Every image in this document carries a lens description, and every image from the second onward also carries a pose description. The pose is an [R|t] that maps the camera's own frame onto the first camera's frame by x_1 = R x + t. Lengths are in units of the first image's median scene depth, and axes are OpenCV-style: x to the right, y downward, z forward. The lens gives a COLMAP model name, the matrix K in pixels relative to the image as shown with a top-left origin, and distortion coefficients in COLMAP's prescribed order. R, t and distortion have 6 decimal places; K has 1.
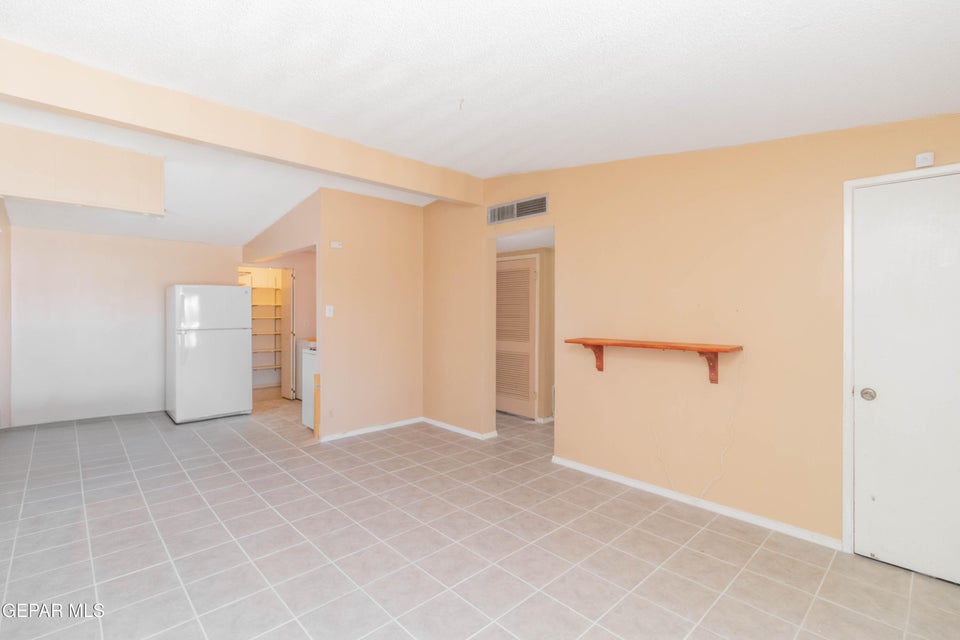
lens RADIAL K [[444.0, 0, 489.3], [0, 444.0, 319.1], [0, 0, 1]] dist [0.002356, 0.000152]
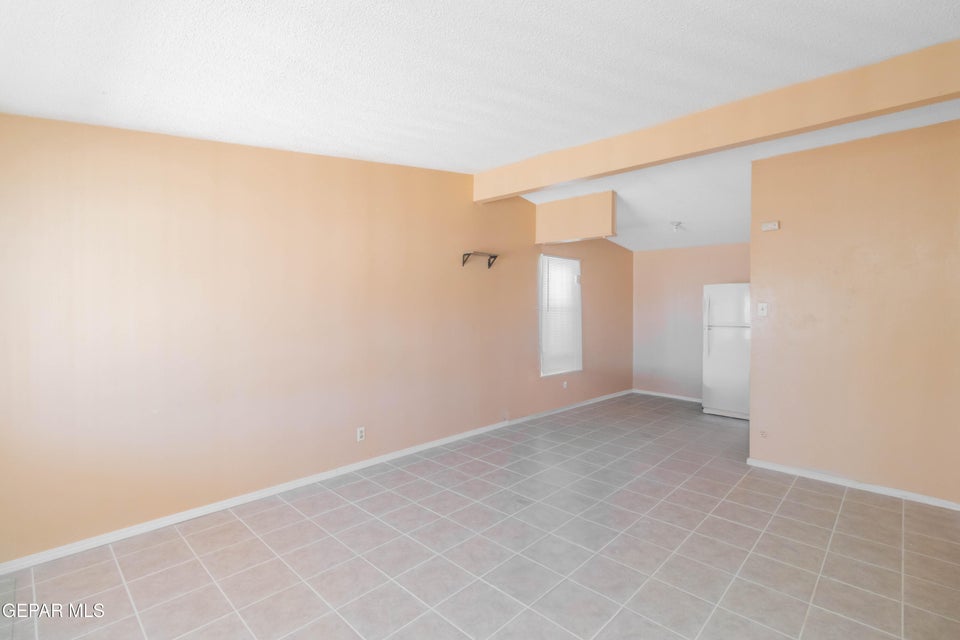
lens RADIAL K [[444.0, 0, 481.4], [0, 444.0, 318.7], [0, 0, 1]] dist [0.002356, 0.000152]
pose [[0.028722, 0.021008, -0.999367, 0.563629], [-0.018806, 0.999614, 0.020473, -0.009978], [0.999411, 0.018206, 0.029105, 0.585773]]
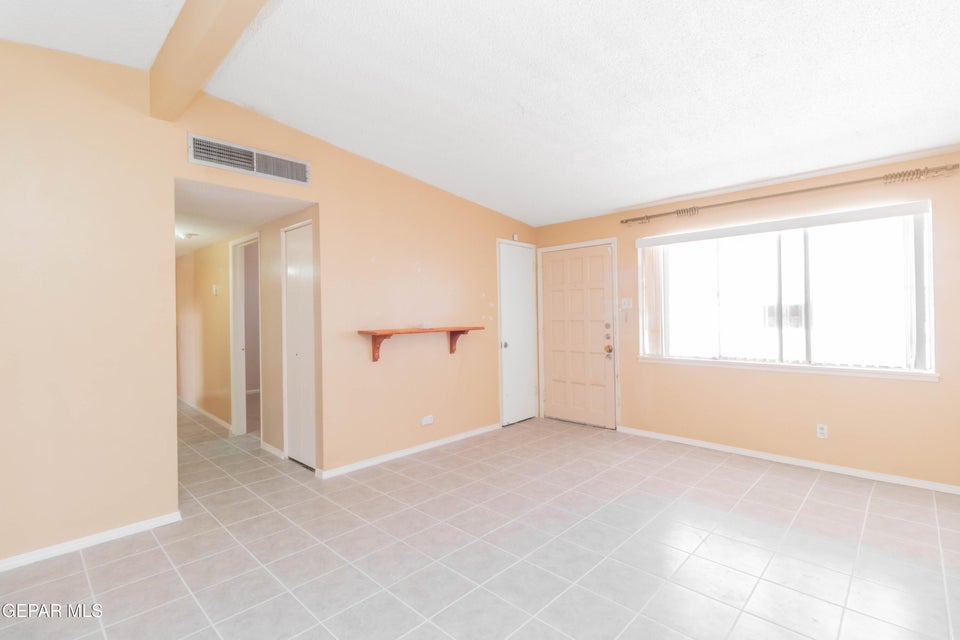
lens RADIAL K [[444.0, 0, 484.3], [0, 444.0, 314.1], [0, 0, 1]] dist [0.002356, 0.000152]
pose [[-0.037402, -0.000478, 0.999300, -0.806509], [0.029739, 0.999556, 0.001591, 0.014122], [-0.998858, 0.029777, -0.037371, 0.797959]]
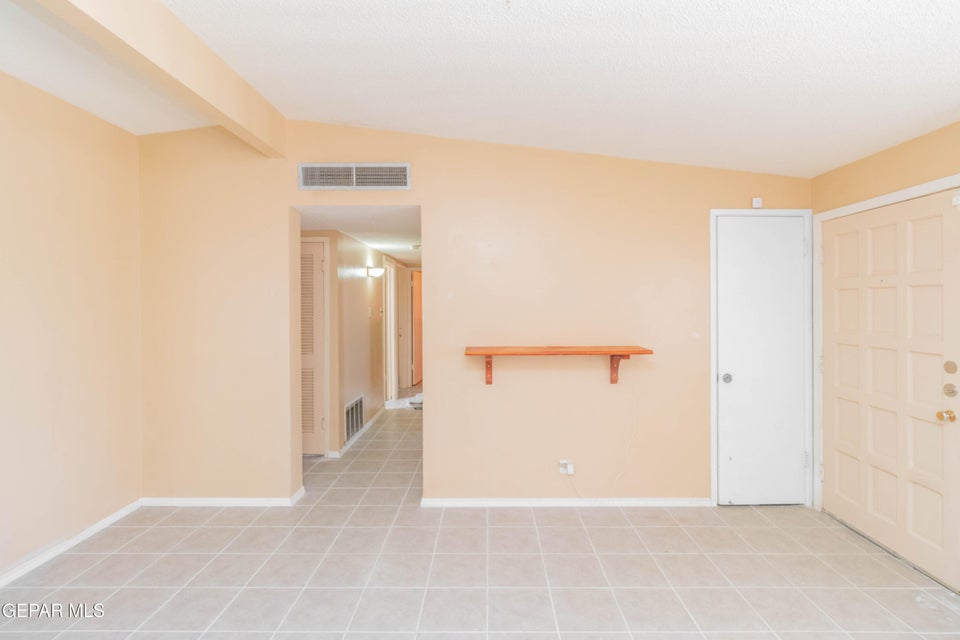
lens RADIAL K [[444.0, 0, 484.6], [0, 444.0, 313.6], [0, 0, 1]] dist [0.002356, 0.000152]
pose [[0.699345, -0.015905, 0.714607, -0.375659], [0.016678, 0.999843, 0.005932, -0.025038], [-0.714590, 0.007769, 0.699501, 0.411255]]
